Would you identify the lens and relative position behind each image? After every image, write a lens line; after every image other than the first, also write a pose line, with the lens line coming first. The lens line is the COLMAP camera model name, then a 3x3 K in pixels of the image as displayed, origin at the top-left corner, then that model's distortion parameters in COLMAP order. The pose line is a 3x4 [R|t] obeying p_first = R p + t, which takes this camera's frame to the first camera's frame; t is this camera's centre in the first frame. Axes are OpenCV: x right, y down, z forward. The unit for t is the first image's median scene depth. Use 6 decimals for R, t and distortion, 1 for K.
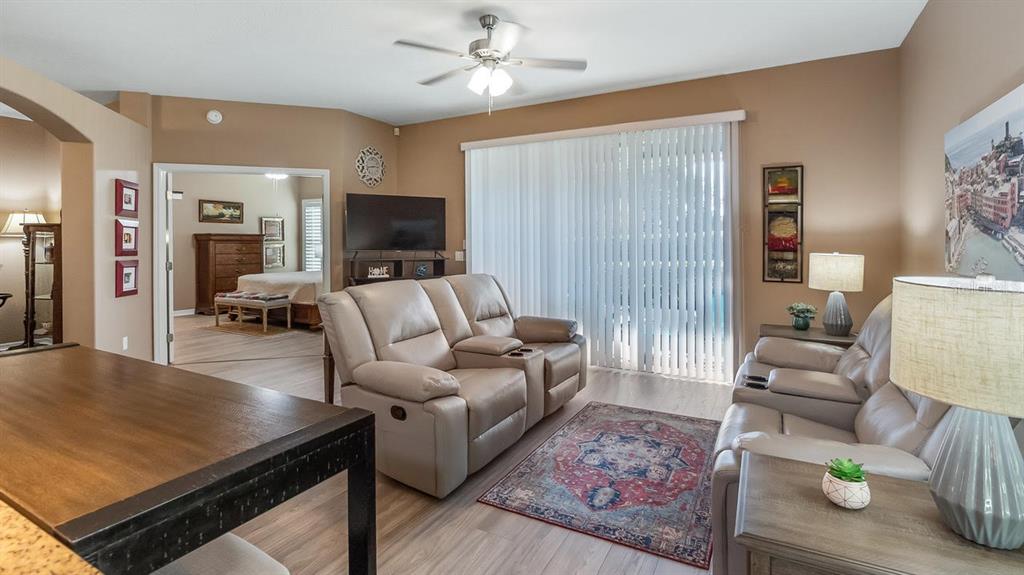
lens RADIAL K [[458.4, 0, 533.4], [0, 458.4, 240.8], [0, 0, 1]] dist [-0.002179, 0.000243]
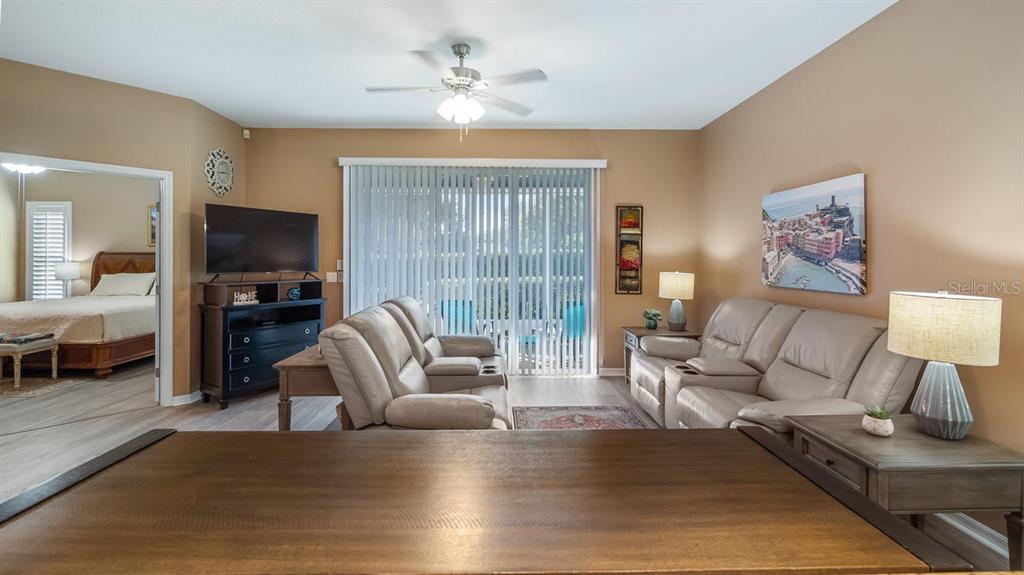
lens RADIAL K [[425.1, 0, 511.5], [0, 425.1, 257.7], [0, 0, 1]] dist [0.001742, 0.000418]
pose [[0.882362, 0.006132, 0.470532, -0.335480], [-0.006370, 0.999979, -0.001086, -0.010690], [-0.470529, -0.002039, 0.882382, 0.080574]]
